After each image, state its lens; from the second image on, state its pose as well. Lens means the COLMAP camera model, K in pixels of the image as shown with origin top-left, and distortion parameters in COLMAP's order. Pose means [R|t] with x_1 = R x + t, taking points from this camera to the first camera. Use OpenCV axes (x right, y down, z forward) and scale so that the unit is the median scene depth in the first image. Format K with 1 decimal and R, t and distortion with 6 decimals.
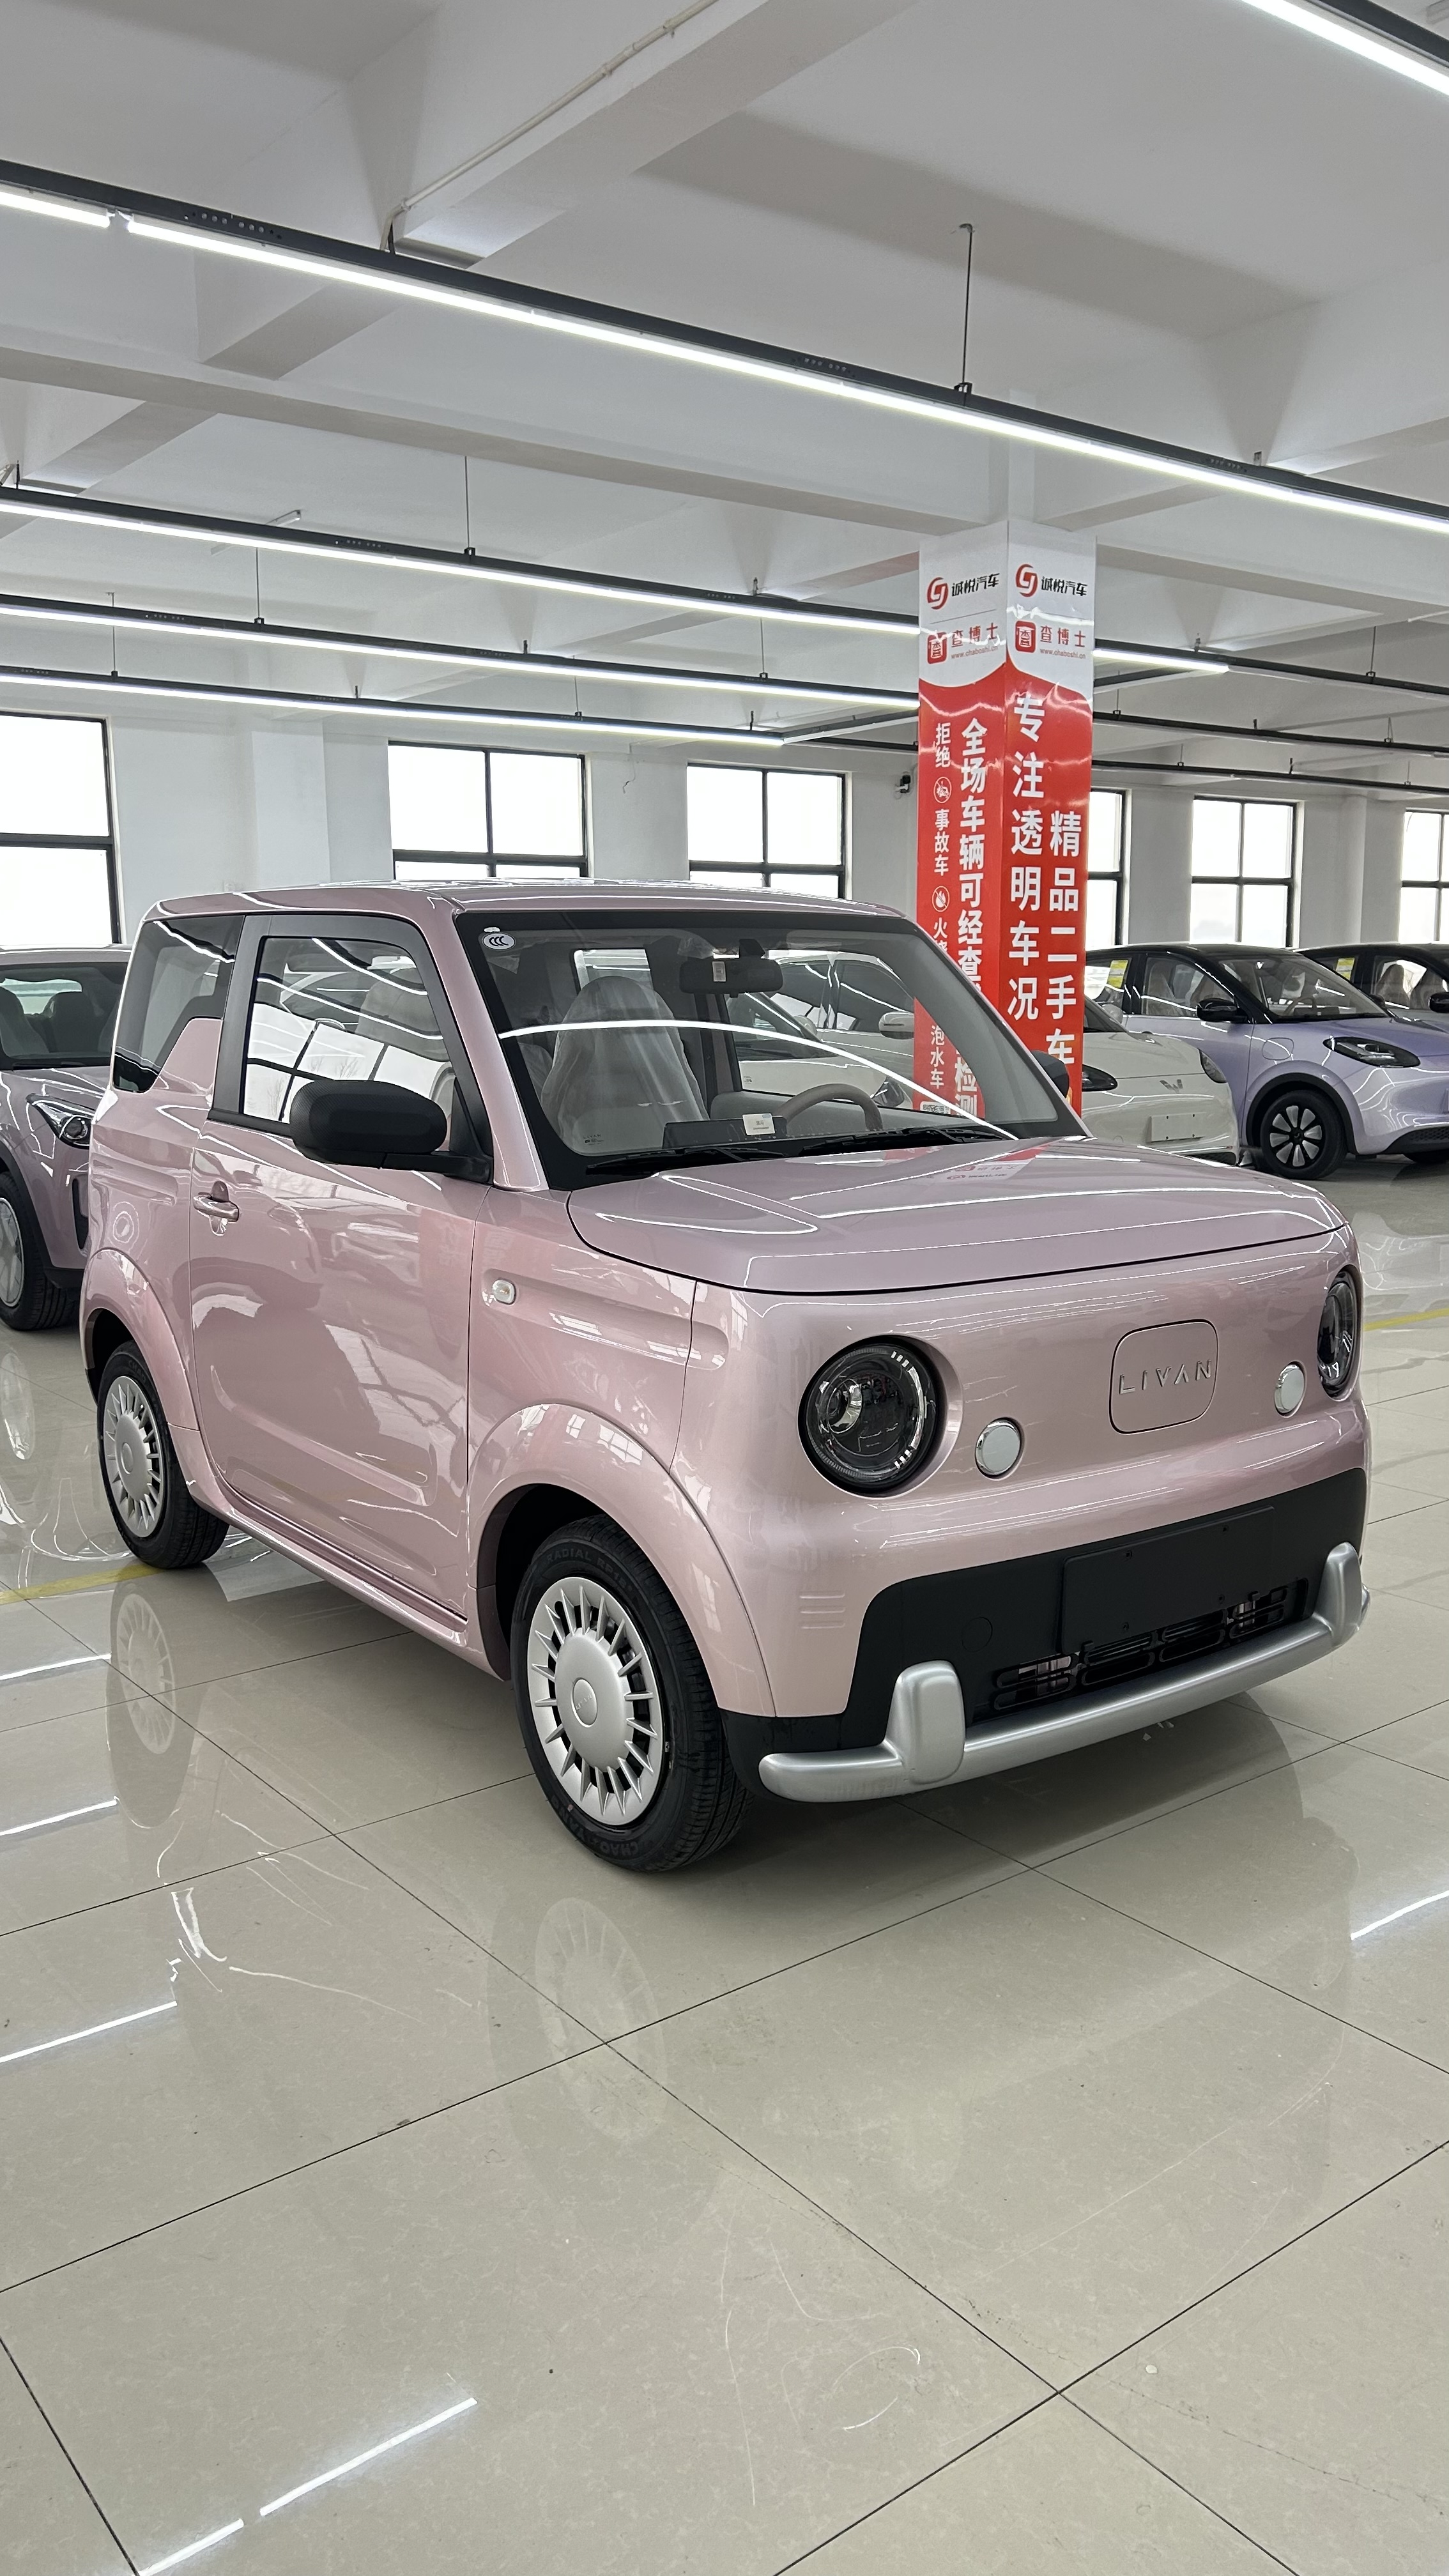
lens RADIAL K [[1933.4, 0, 704.5], [0, 1933.4, 1332.3], [0, 0, 1]] dist [0.022716, -0.006937]
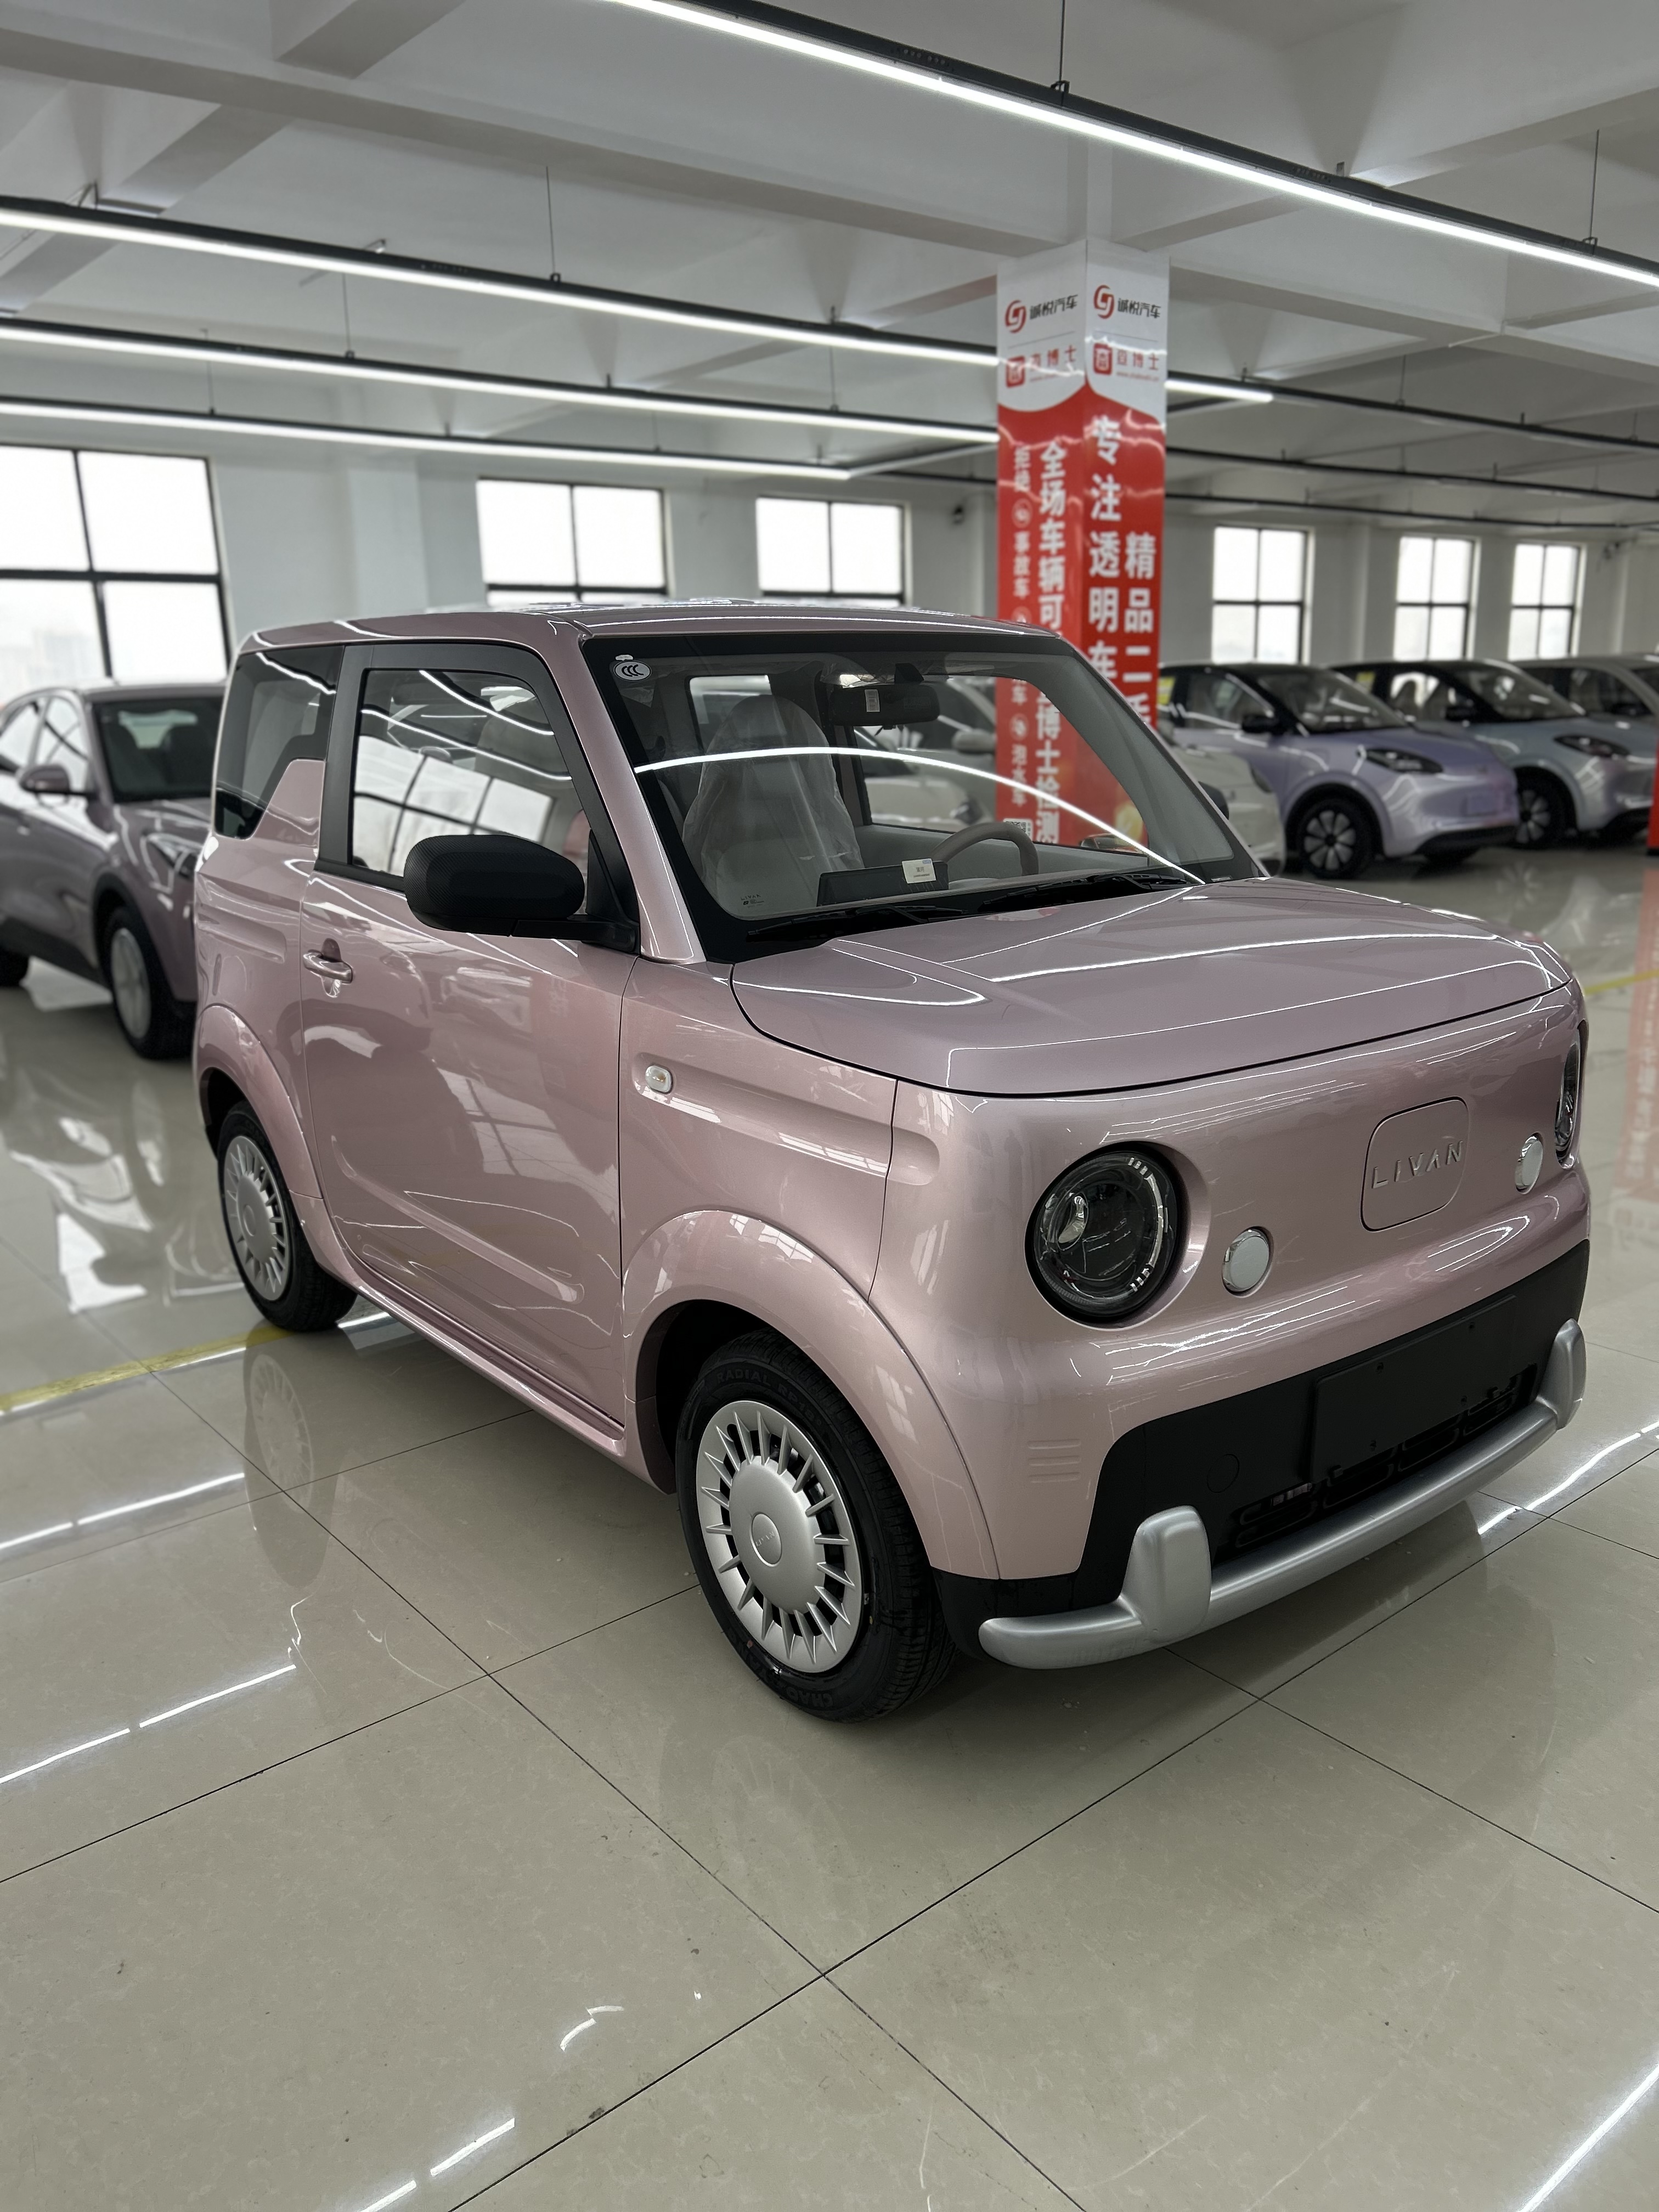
lens RADIAL K [[1651.5, 0, 837.0], [0, 1651.5, 1157.4], [0, 0, 1]] dist [0.005510, 0.002913]
pose [[0.998904, -0.025751, 0.039095, -0.030428], [0.022099, 0.995593, 0.091141, -0.029817], [-0.041270, -0.090178, 0.995070, 0.141297]]
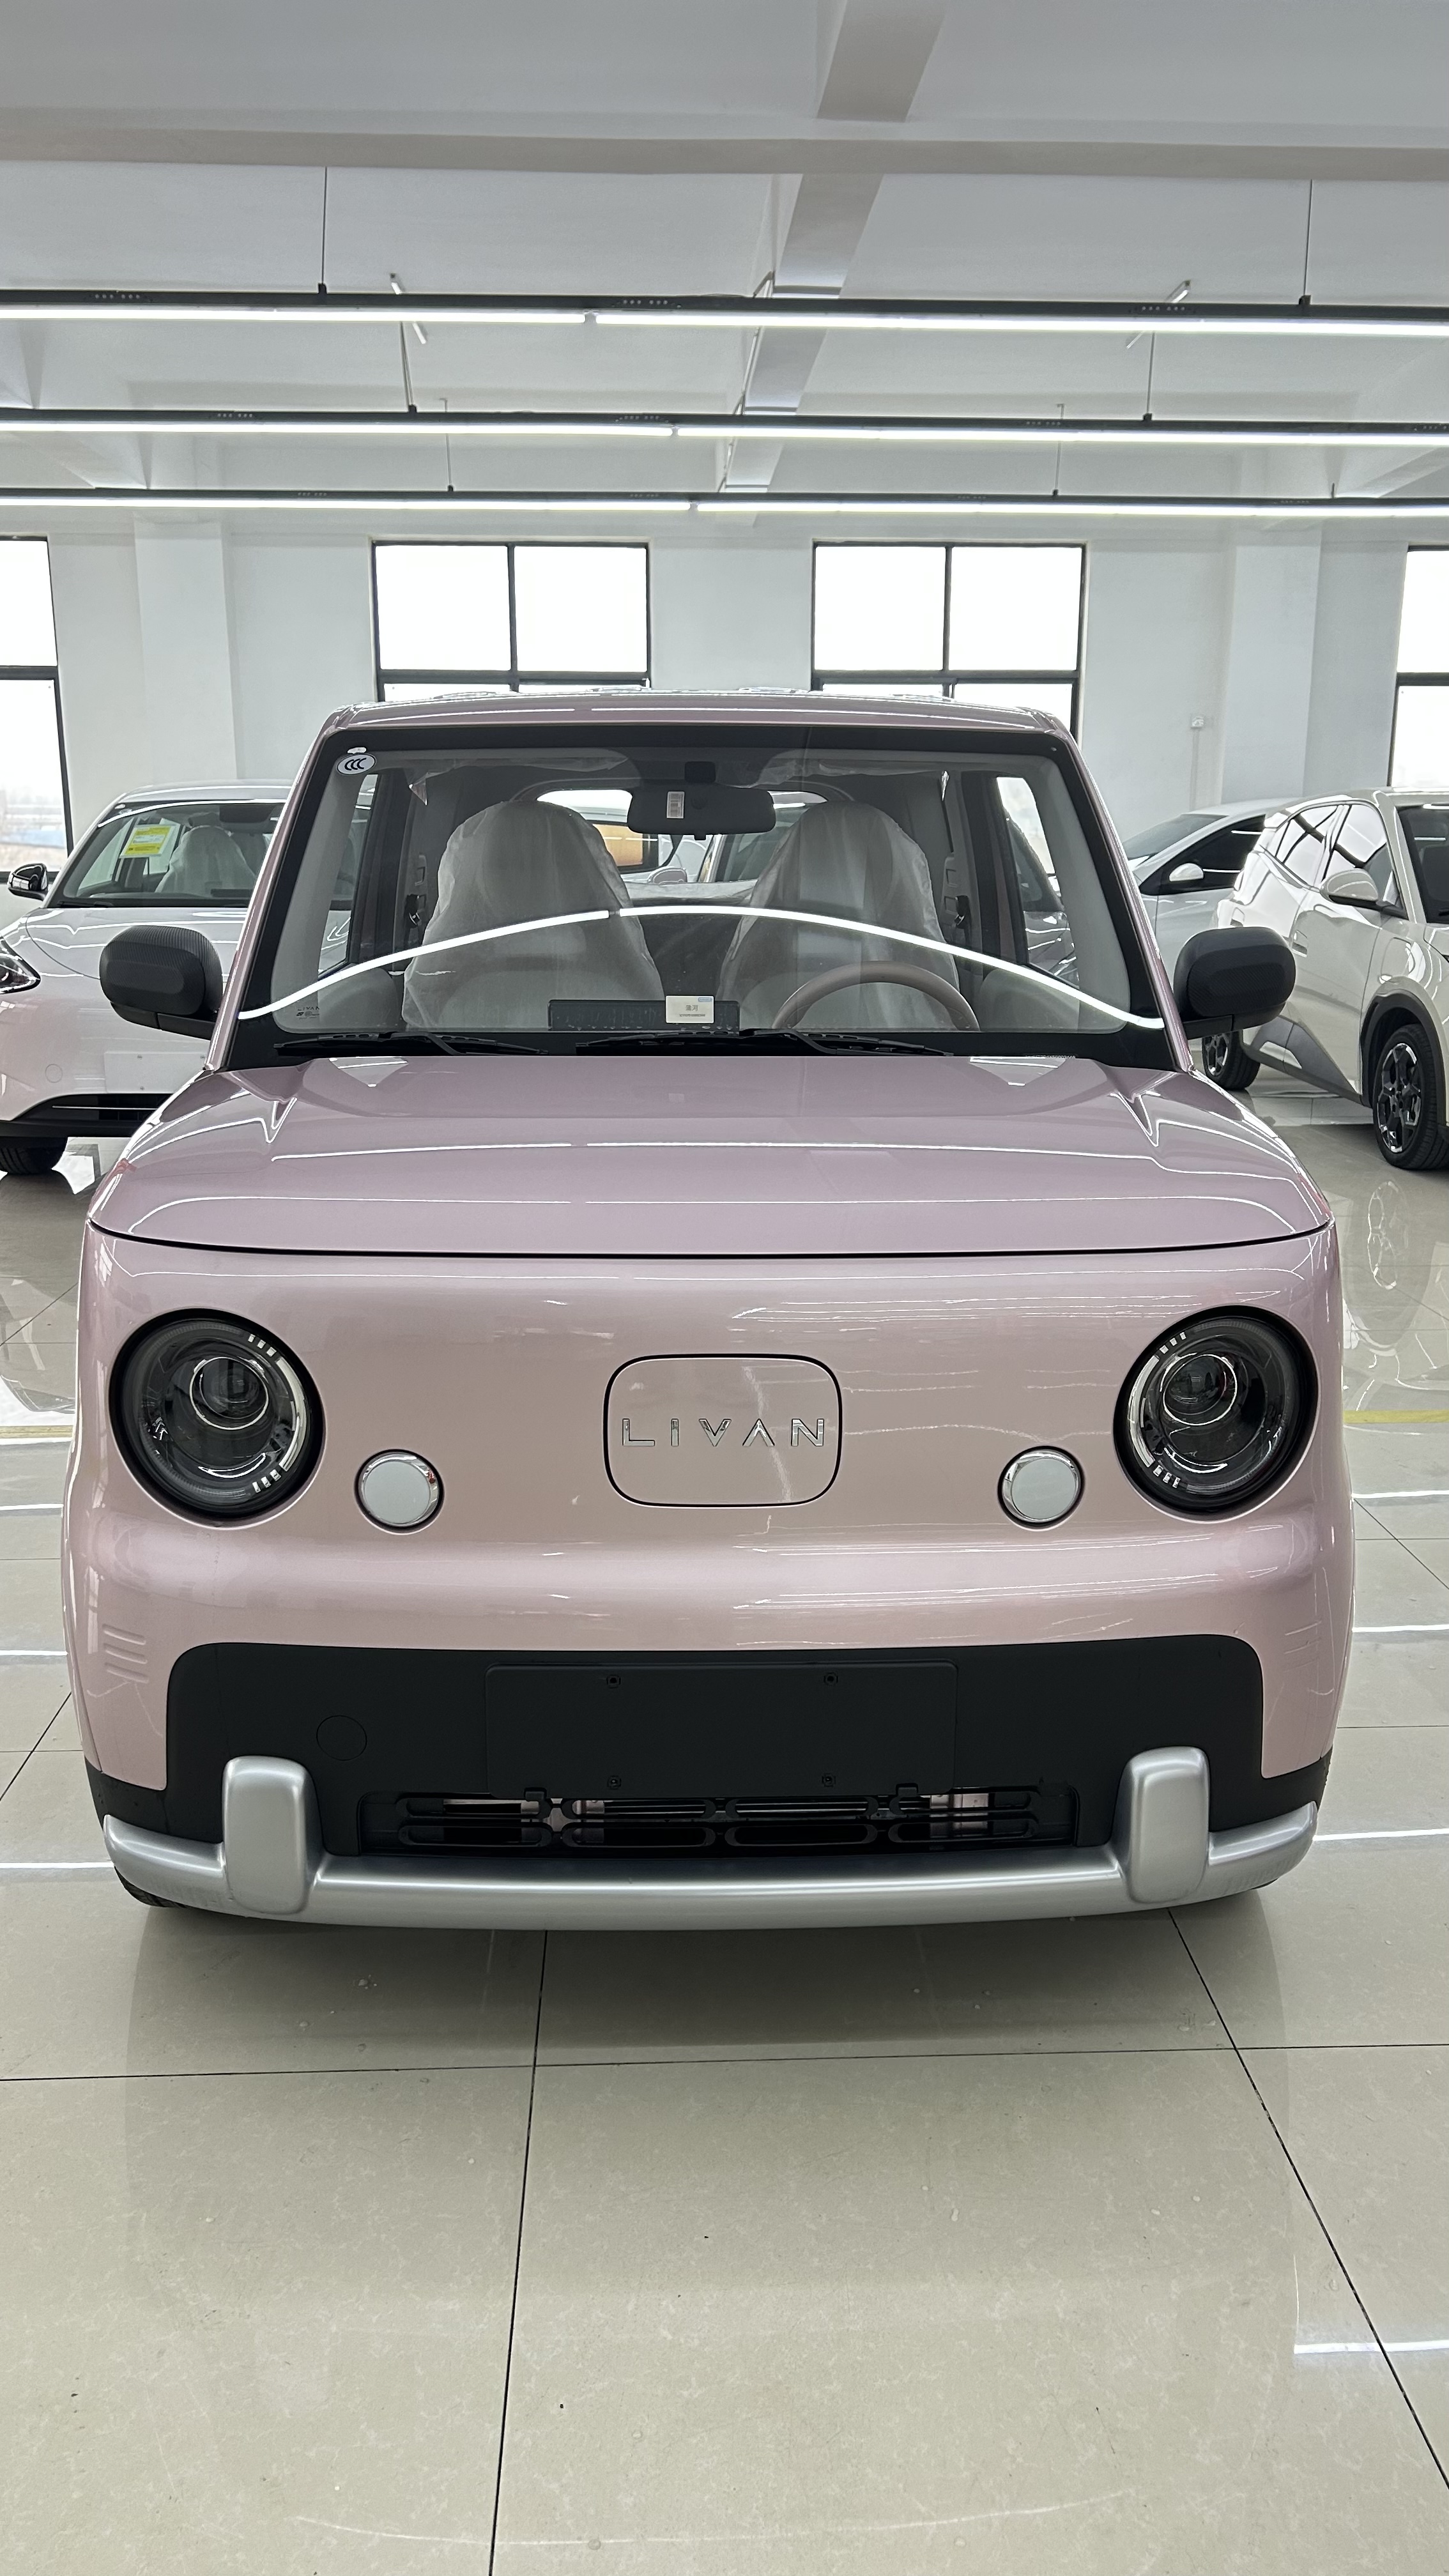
lens RADIAL K [[1933.4, 0, 704.5], [0, 1933.4, 1332.3], [0, 0, 1]] dist [0.022716, -0.006937]
pose [[0.819065, 0.152739, -0.552995, 0.325972], [-0.109974, 0.987834, 0.109956, -0.046649], [0.563062, -0.029246, 0.825897, 0.245516]]
